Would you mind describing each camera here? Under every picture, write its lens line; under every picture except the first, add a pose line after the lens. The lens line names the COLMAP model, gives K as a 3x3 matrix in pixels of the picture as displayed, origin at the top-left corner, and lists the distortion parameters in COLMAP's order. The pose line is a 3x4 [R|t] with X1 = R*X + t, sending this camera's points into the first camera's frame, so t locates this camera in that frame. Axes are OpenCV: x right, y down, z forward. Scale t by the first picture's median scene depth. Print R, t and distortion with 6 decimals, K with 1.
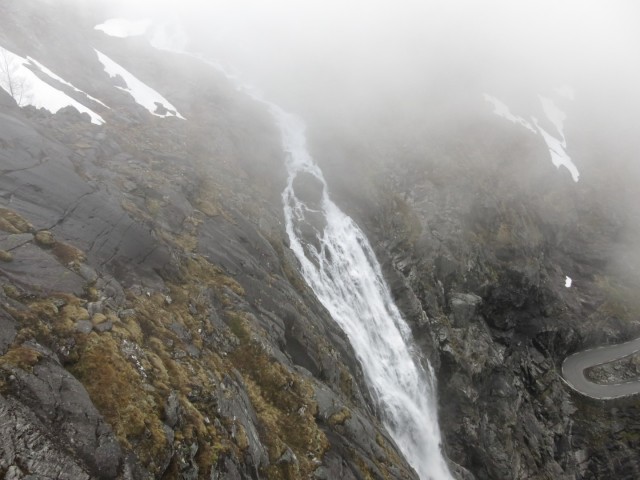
lens RADIAL K [[463.2, 0, 317.8], [0, 463.2, 240.0], [0, 0, 1]] dist [-0.033876, -0.008185]
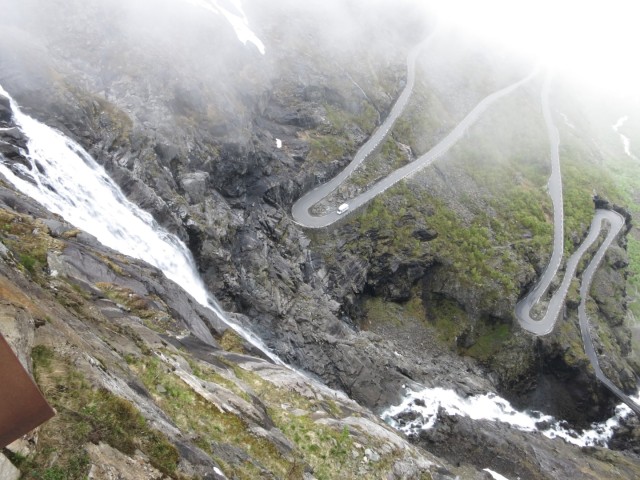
lens RADIAL K [[463.2, 0, 321.8], [0, 463.2, 240.2], [0, 0, 1]] dist [-0.033876, -0.008185]
pose [[0.814782, -0.343319, 0.467185, 0.002503], [0.241092, 0.933477, 0.265510, 0.046947], [-0.527261, -0.103698, 0.843352, -0.096731]]
